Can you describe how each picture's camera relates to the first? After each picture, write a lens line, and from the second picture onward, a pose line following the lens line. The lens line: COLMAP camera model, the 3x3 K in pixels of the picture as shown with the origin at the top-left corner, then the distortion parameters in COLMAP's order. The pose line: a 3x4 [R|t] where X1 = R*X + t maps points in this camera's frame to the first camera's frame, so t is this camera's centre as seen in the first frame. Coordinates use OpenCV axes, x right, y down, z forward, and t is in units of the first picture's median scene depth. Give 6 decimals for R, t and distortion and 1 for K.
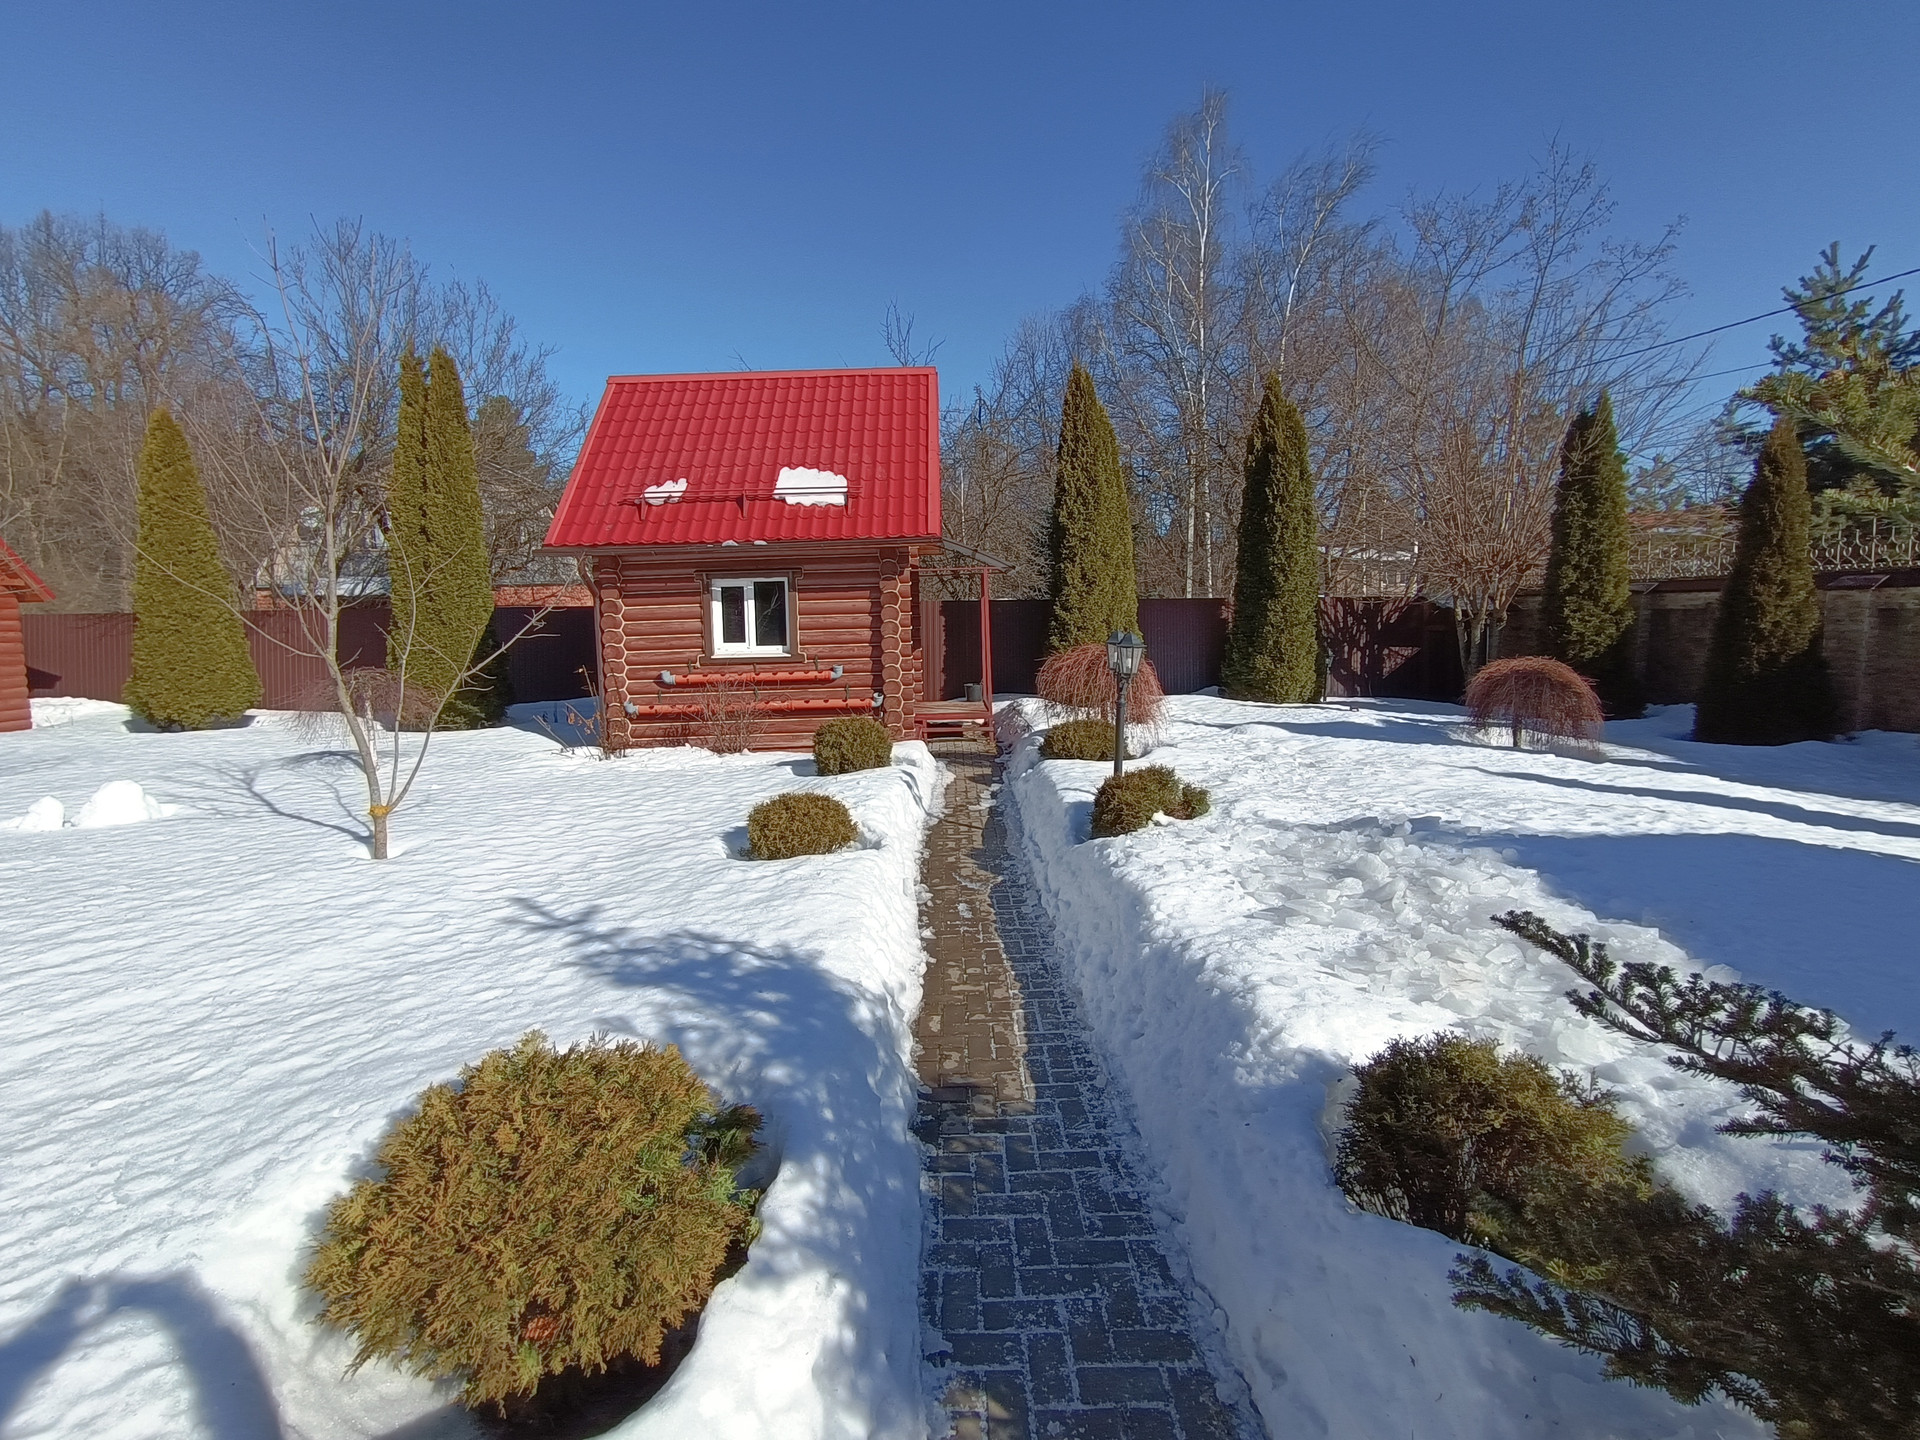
lens RADIAL K [[846.6, 0, 938.7], [0, 846.6, 716.0], [0, 0, 1]] dist [0.002149, 0.000535]
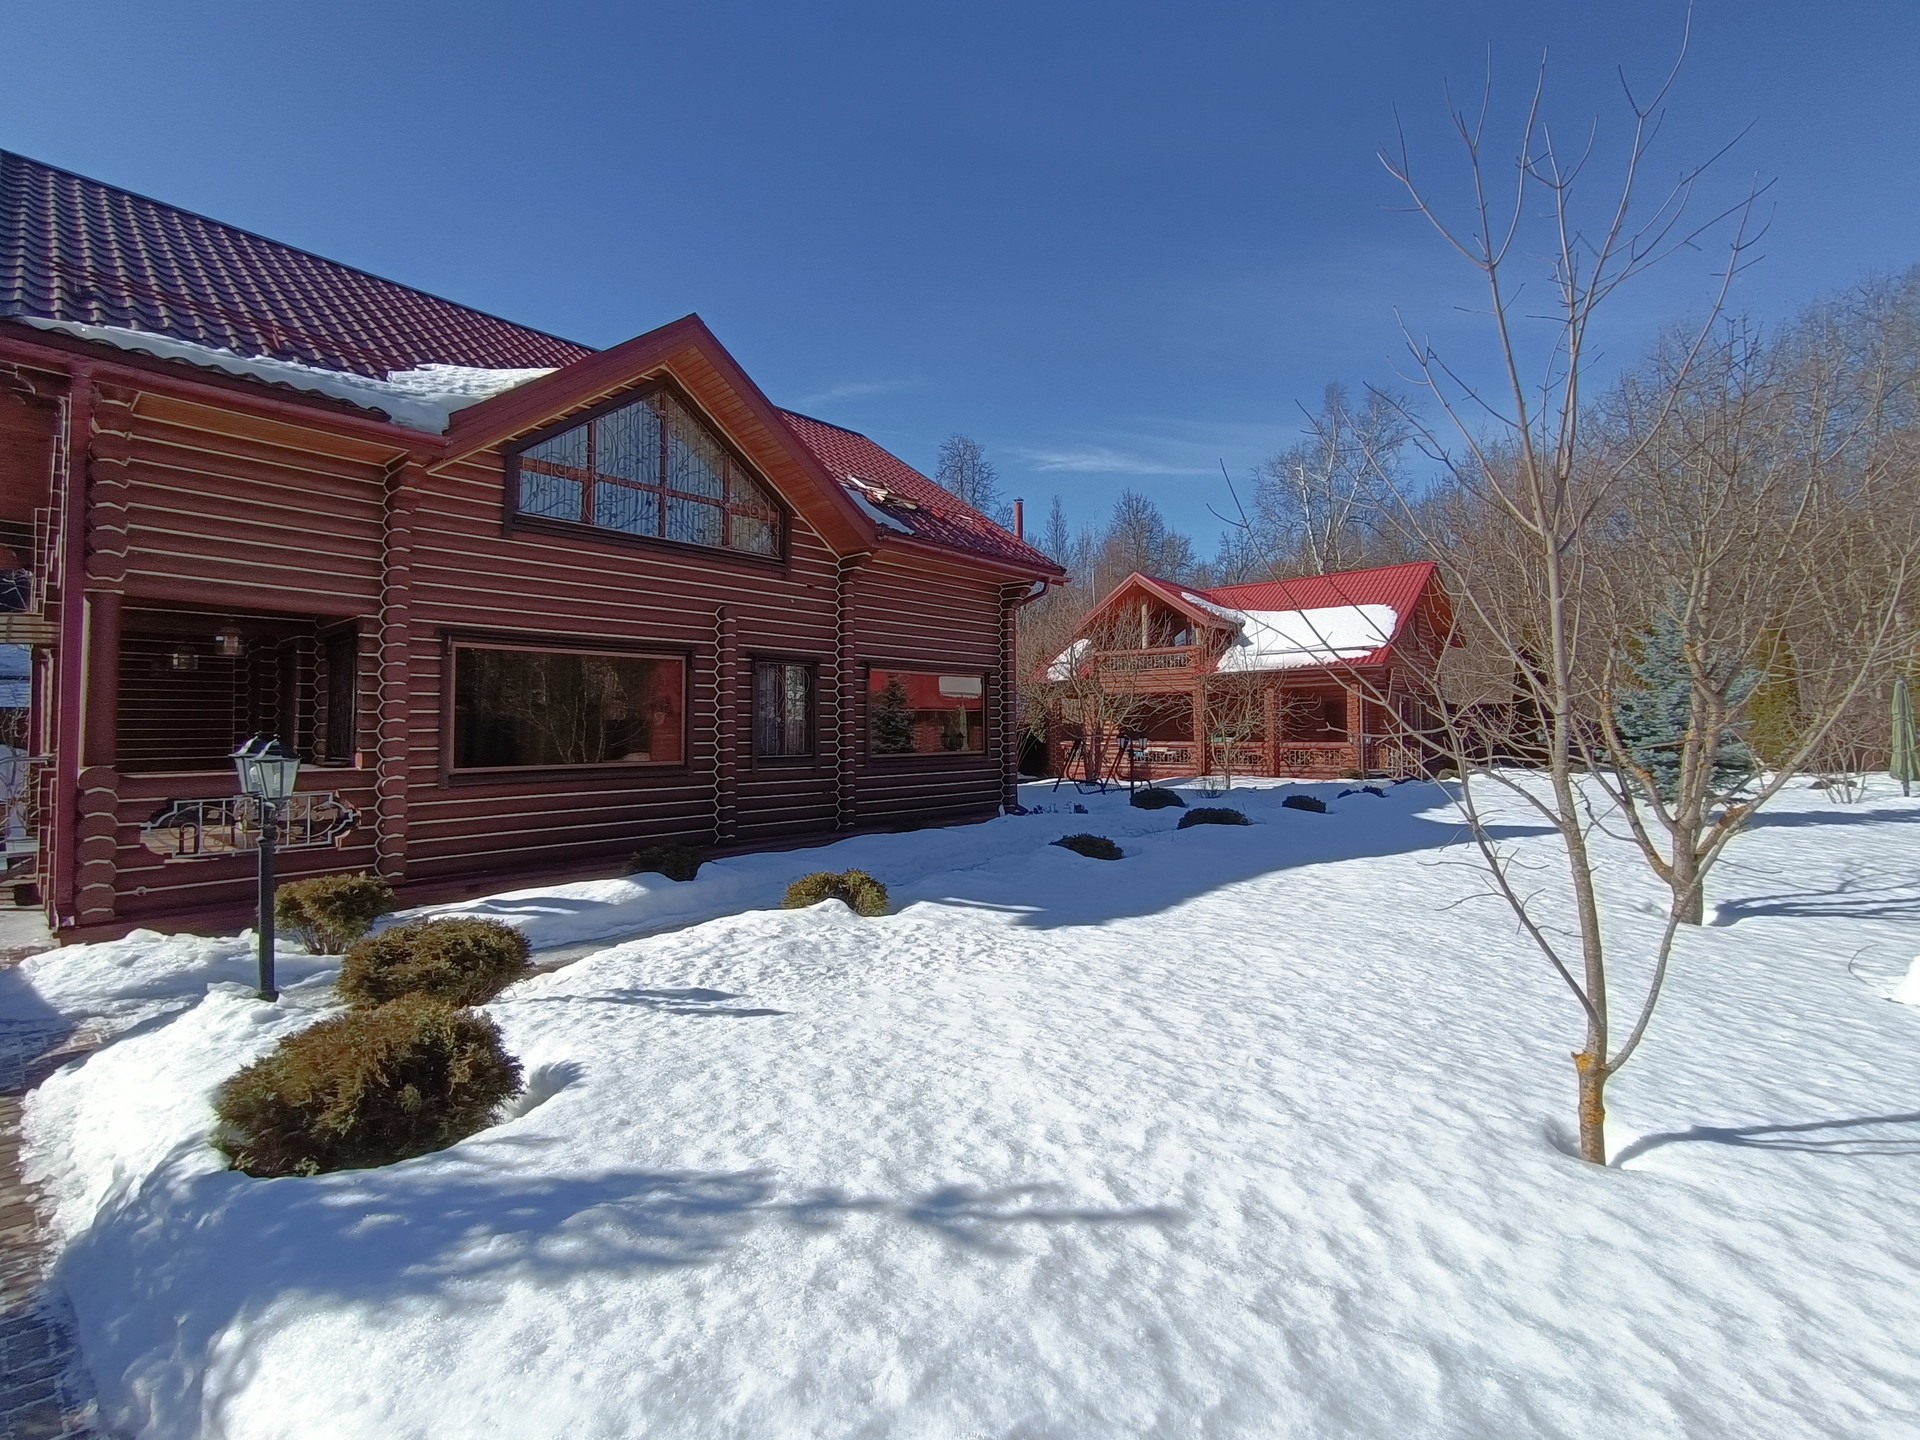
lens RADIAL K [[846.6, 0, 938.7], [0, 846.6, 716.0], [0, 0, 1]] dist [0.002149, 0.000535]
pose [[-0.657793, 0.010310, -0.753128, 0.028291], [-0.062848, 0.995668, 0.068523, -0.134148], [0.750572, 0.092407, -0.654295, 1.108107]]
